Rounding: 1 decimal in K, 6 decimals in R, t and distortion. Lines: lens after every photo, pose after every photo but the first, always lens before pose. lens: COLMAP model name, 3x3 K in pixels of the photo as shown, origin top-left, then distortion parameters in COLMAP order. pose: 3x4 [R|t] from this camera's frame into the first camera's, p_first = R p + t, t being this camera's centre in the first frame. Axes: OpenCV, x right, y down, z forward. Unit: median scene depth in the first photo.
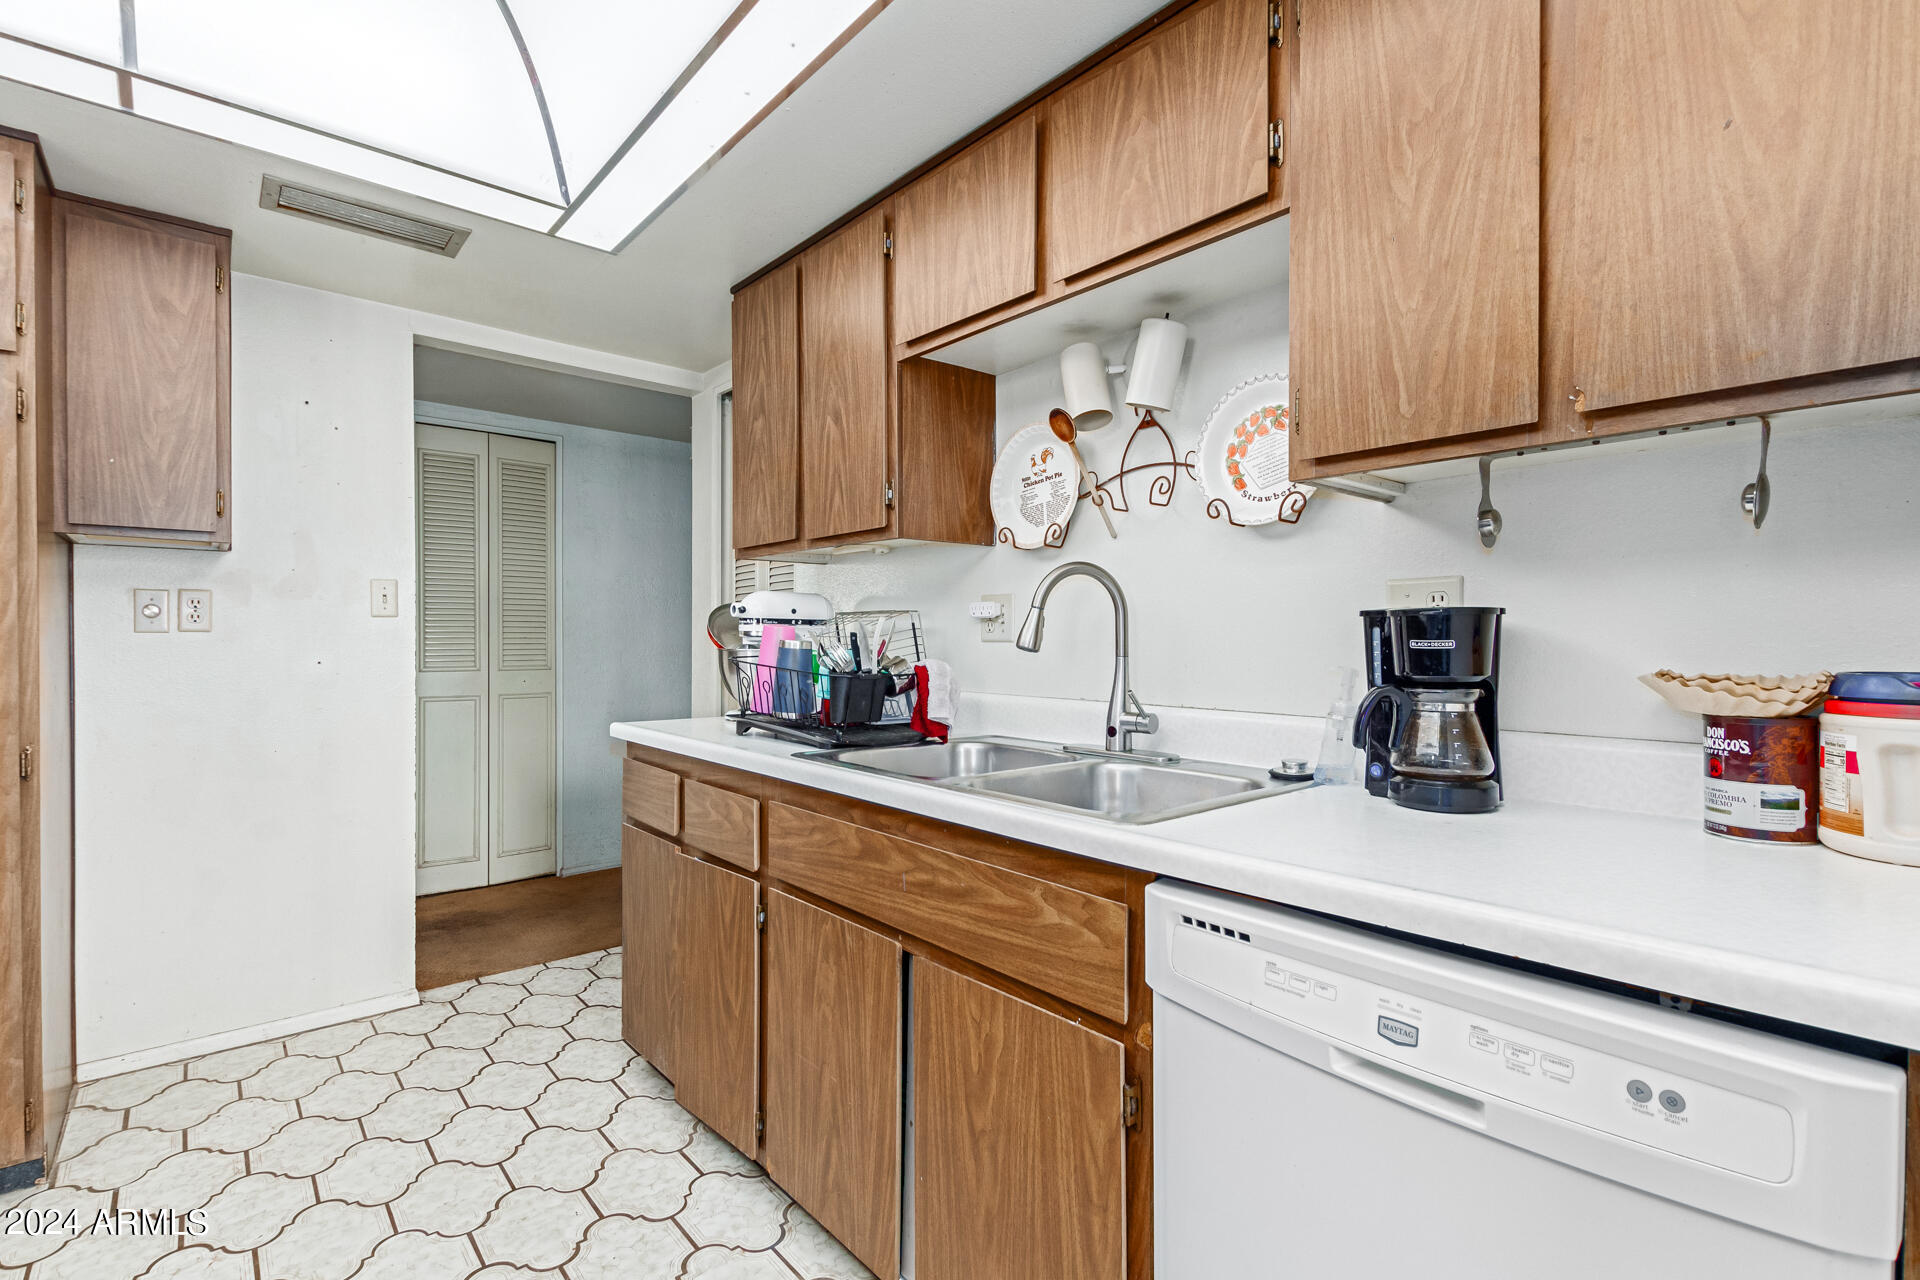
lens RADIAL K [[882.8, 0, 960.0], [0, 882.8, 640.0], [0, 0, 1]] dist [0.000565, -0.000072]
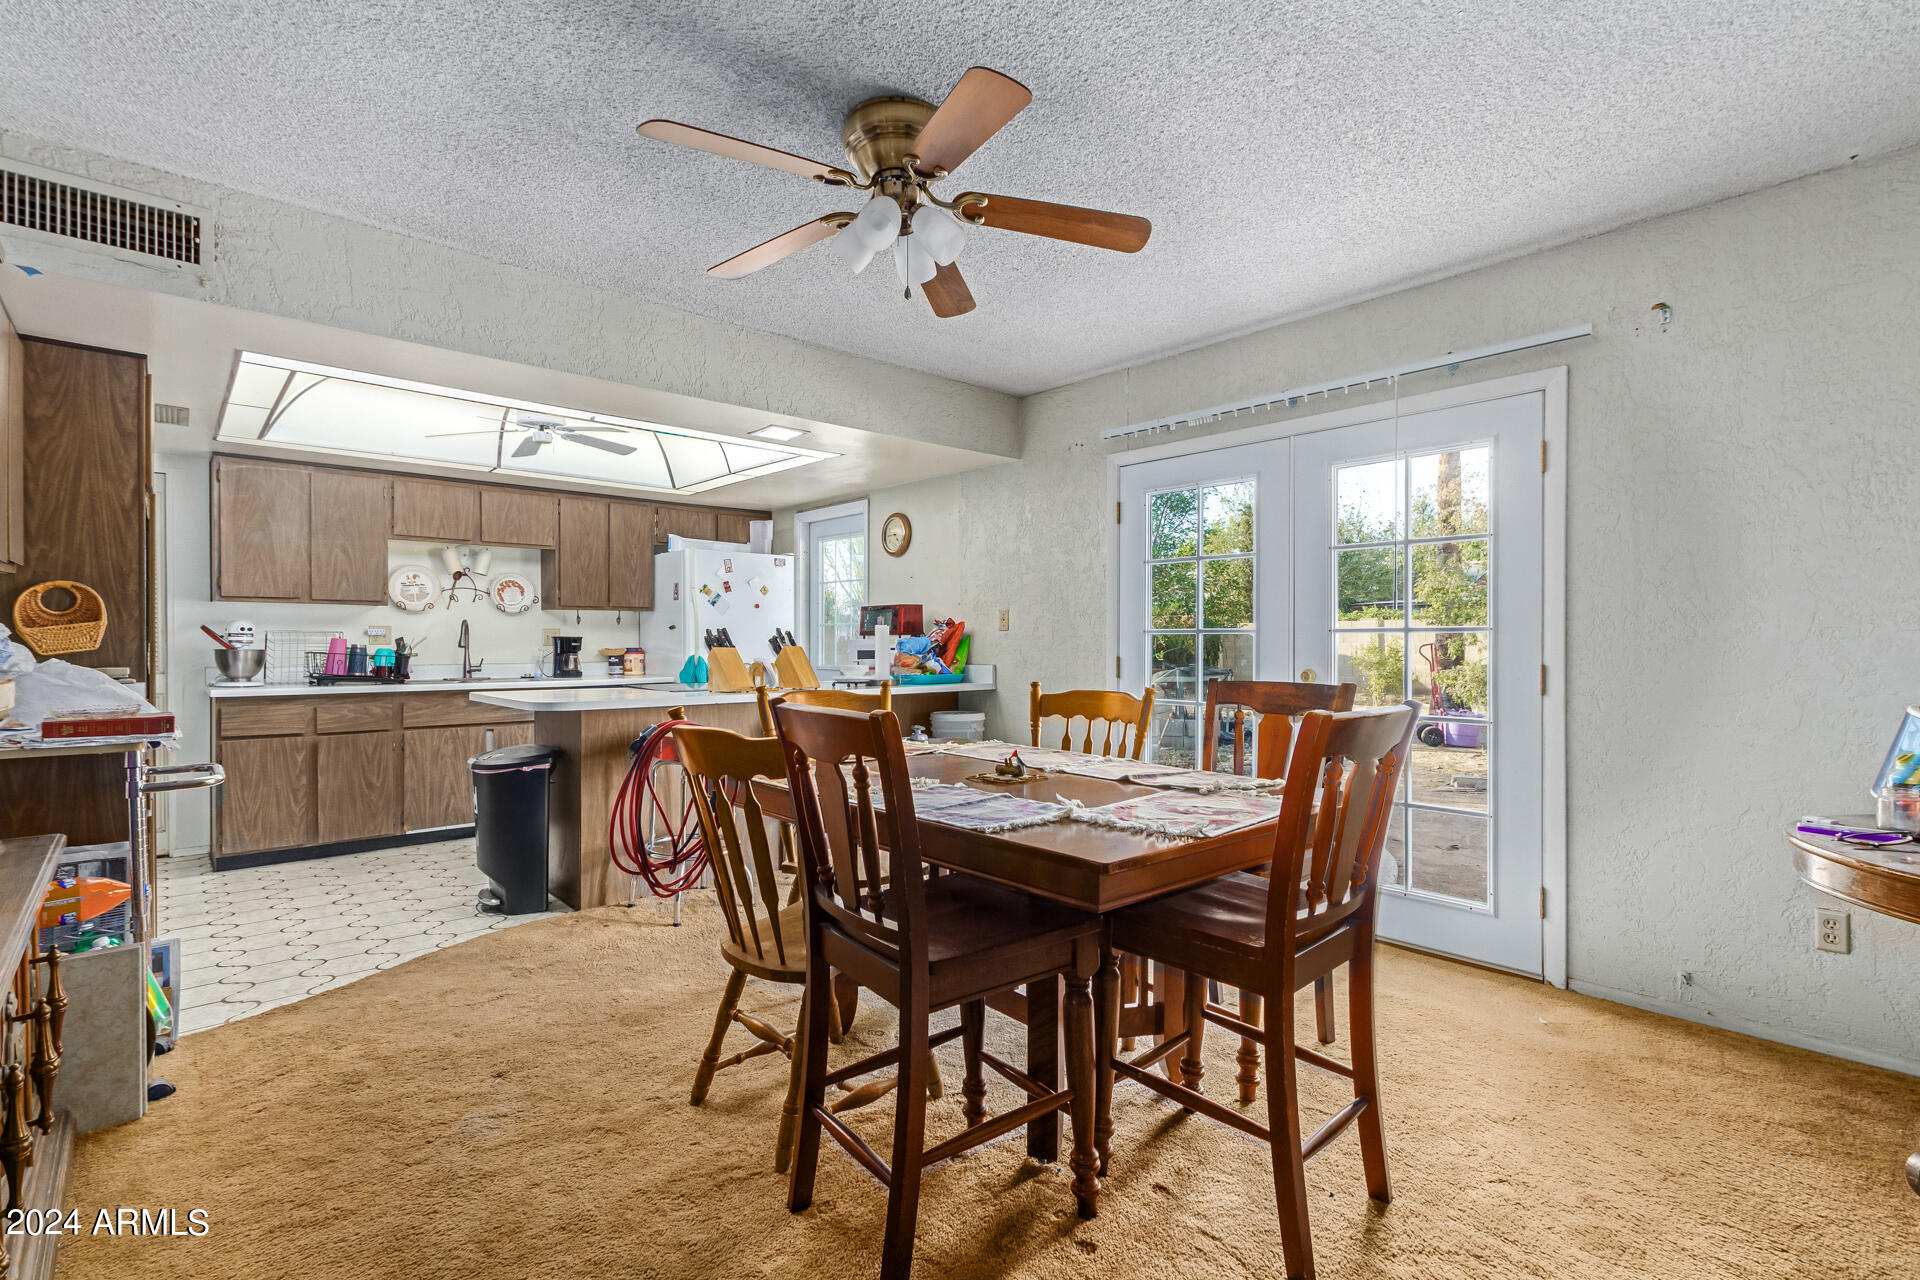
lens RADIAL K [[879.4, 0, 960.0], [0, 879.4, 640.0], [0, 0, 1]] dist [-0.000879, -0.000264]
pose [[-0.025584, -0.004048, 0.999664, -3.607893], [0.000071, 0.999992, 0.004051, -0.030259], [-0.999673, 0.000174, -0.025584, -0.837542]]
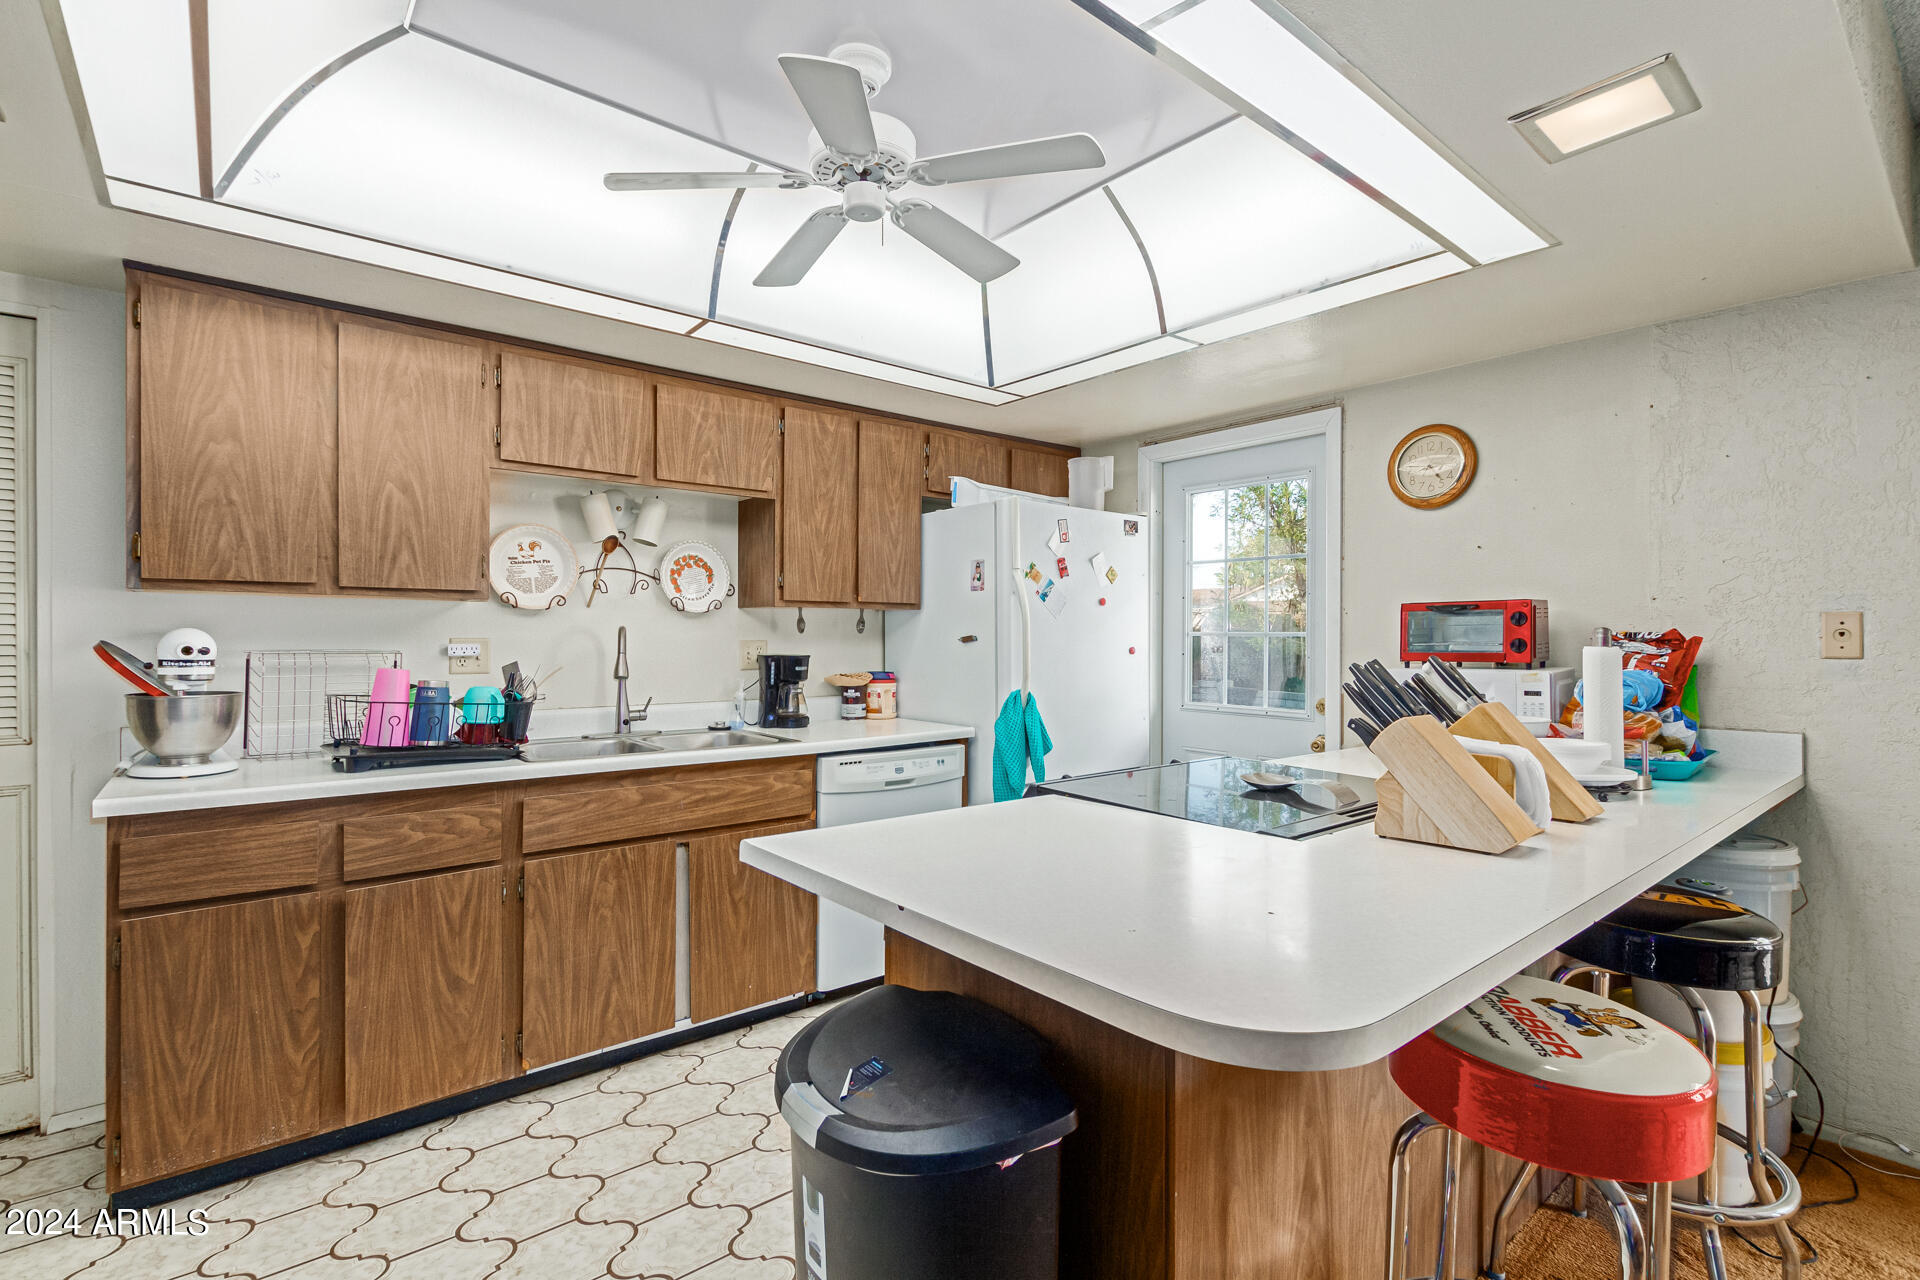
lens RADIAL K [[881.3, 0, 967.6], [0, 881.3, 631.0], [0, 0, 1]] dist [-0.000083, -0.000362]
pose [[0.014968, 0.002103, 0.999886, -1.830945], [-0.002415, 0.999995, -0.002067, -0.088720], [-0.999885, -0.002384, 0.014973, 0.344248]]
